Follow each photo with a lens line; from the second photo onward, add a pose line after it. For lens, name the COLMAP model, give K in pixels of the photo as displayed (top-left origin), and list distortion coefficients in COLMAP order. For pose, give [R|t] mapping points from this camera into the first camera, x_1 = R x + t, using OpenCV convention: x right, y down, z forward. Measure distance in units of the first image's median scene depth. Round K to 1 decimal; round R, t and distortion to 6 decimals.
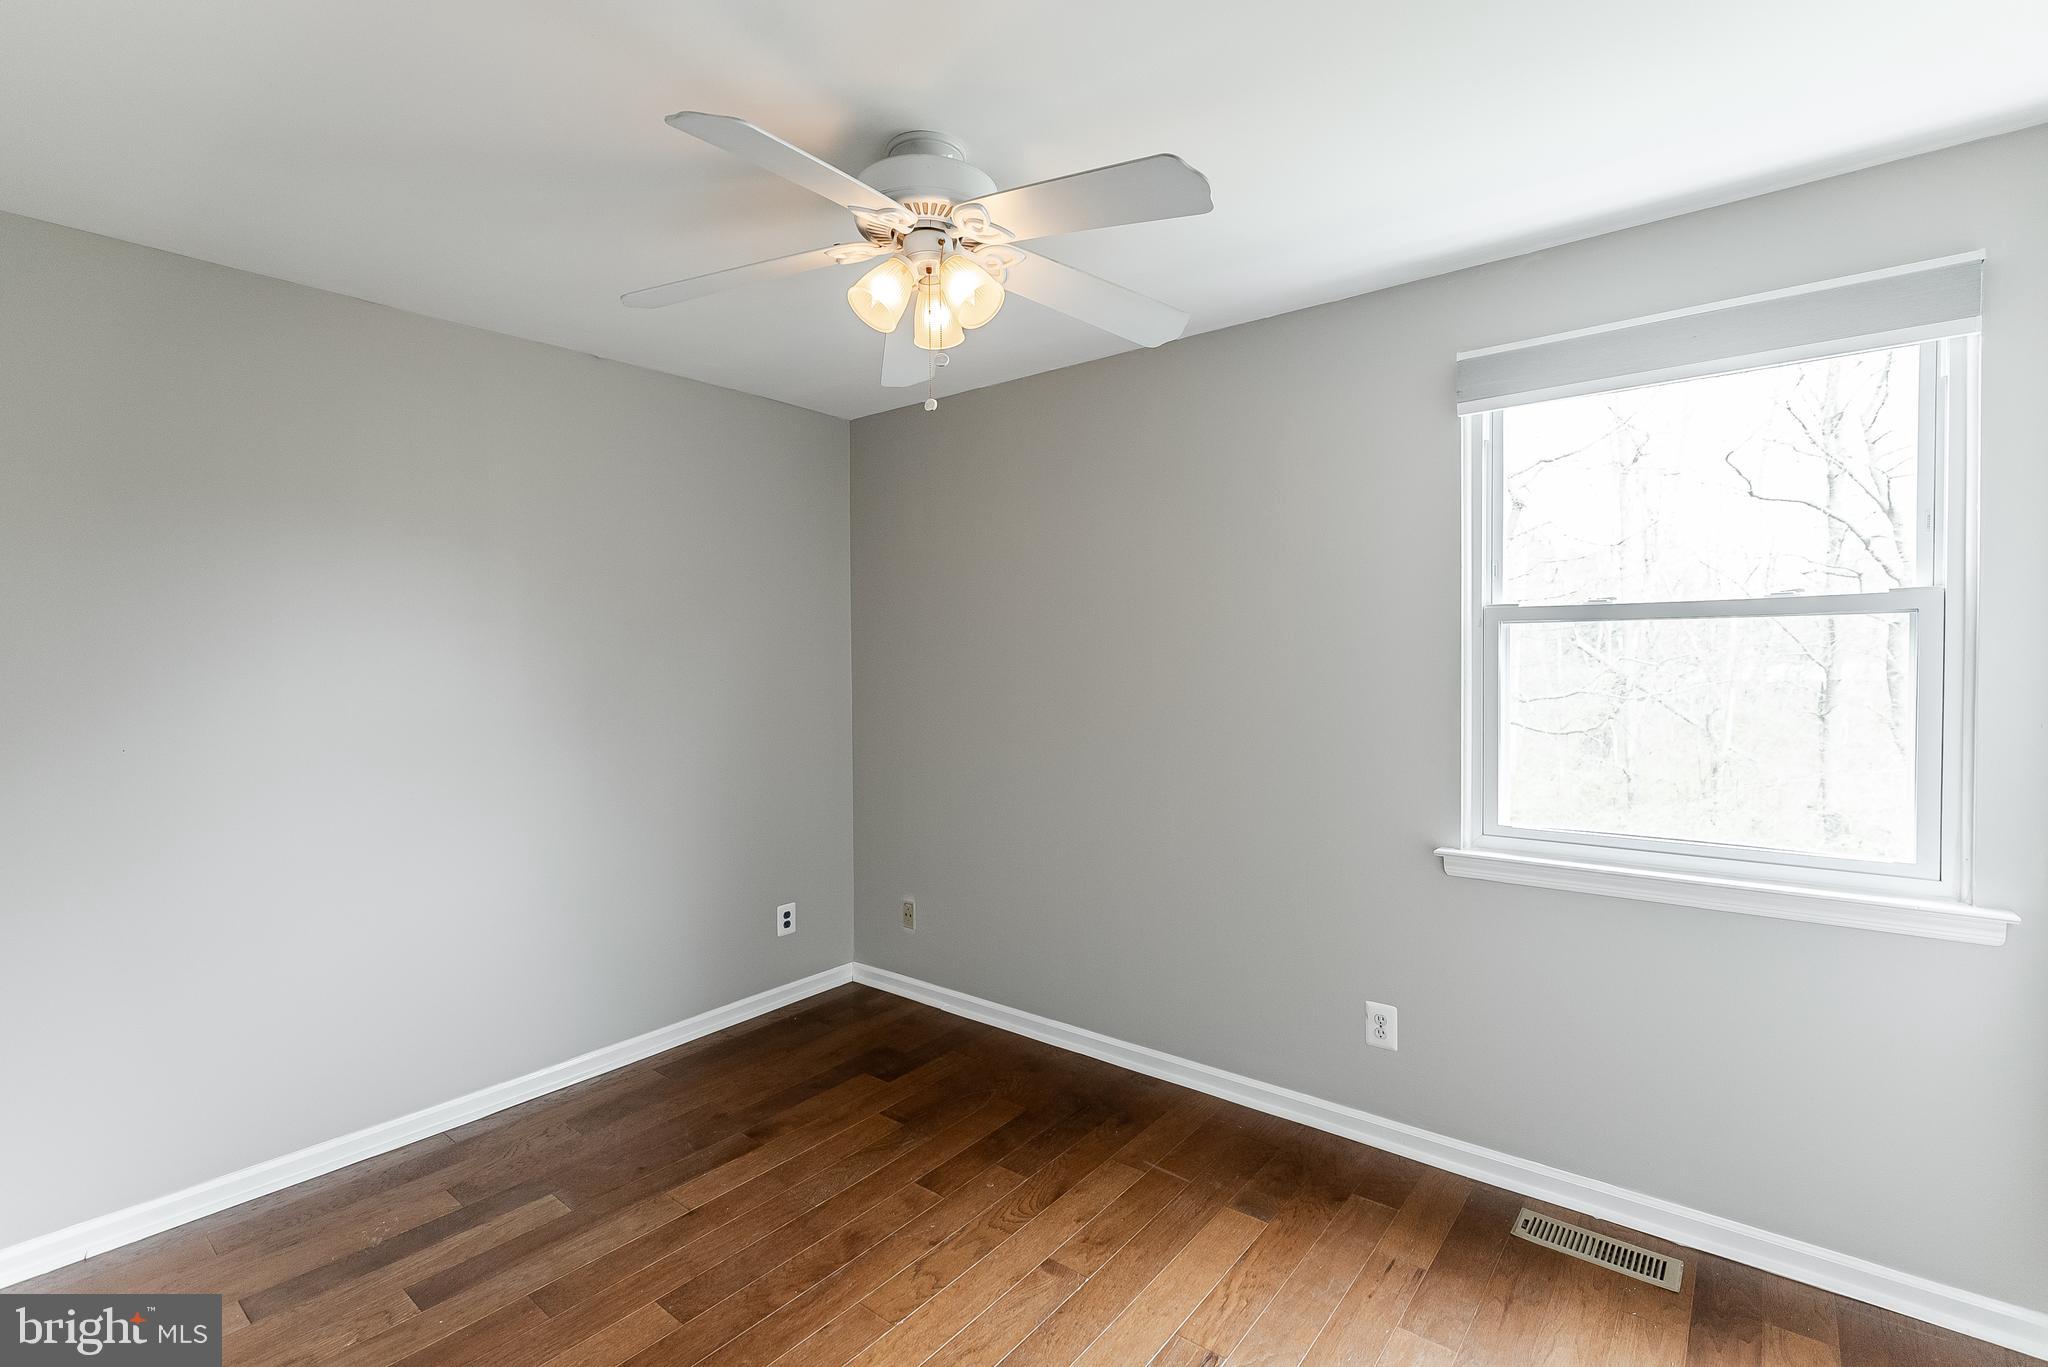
lens RADIAL K [[928.7, 0, 1029.4], [0, 928.7, 678.7], [0, 0, 1]] dist [0.000227, -0.000173]
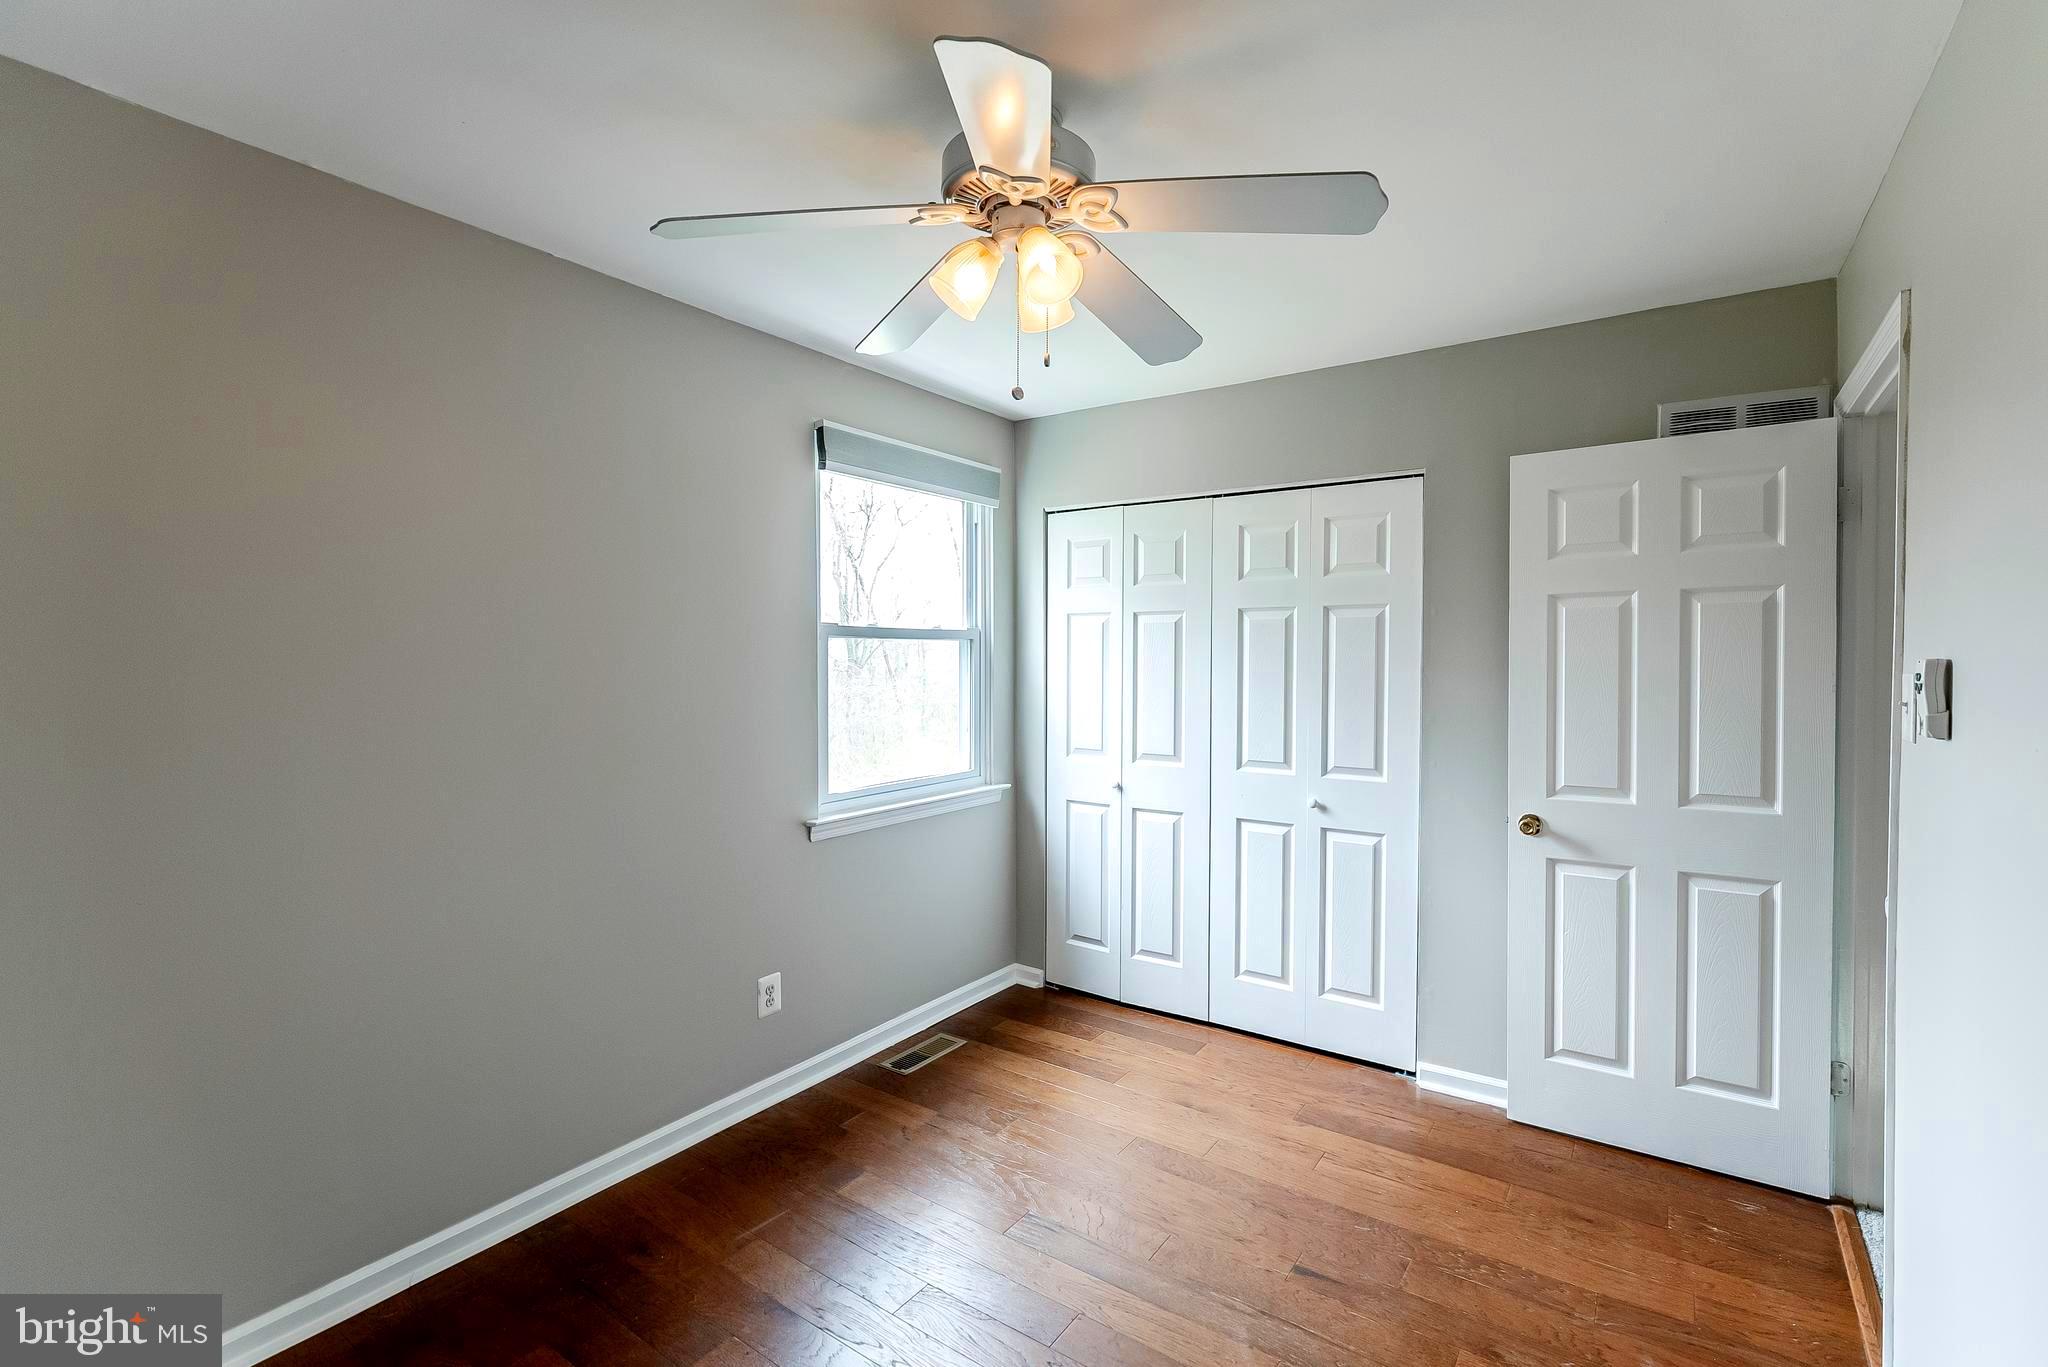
lens RADIAL K [[928.7, 0, 1029.4], [0, 928.7, 678.7], [0, 0, 1]] dist [0.000227, -0.000173]
pose [[-0.059283, -0.025337, 0.997920, -0.847500], [0.014874, 0.999544, 0.026261, -0.034851], [-0.998130, 0.016400, -0.058879, 0.853306]]
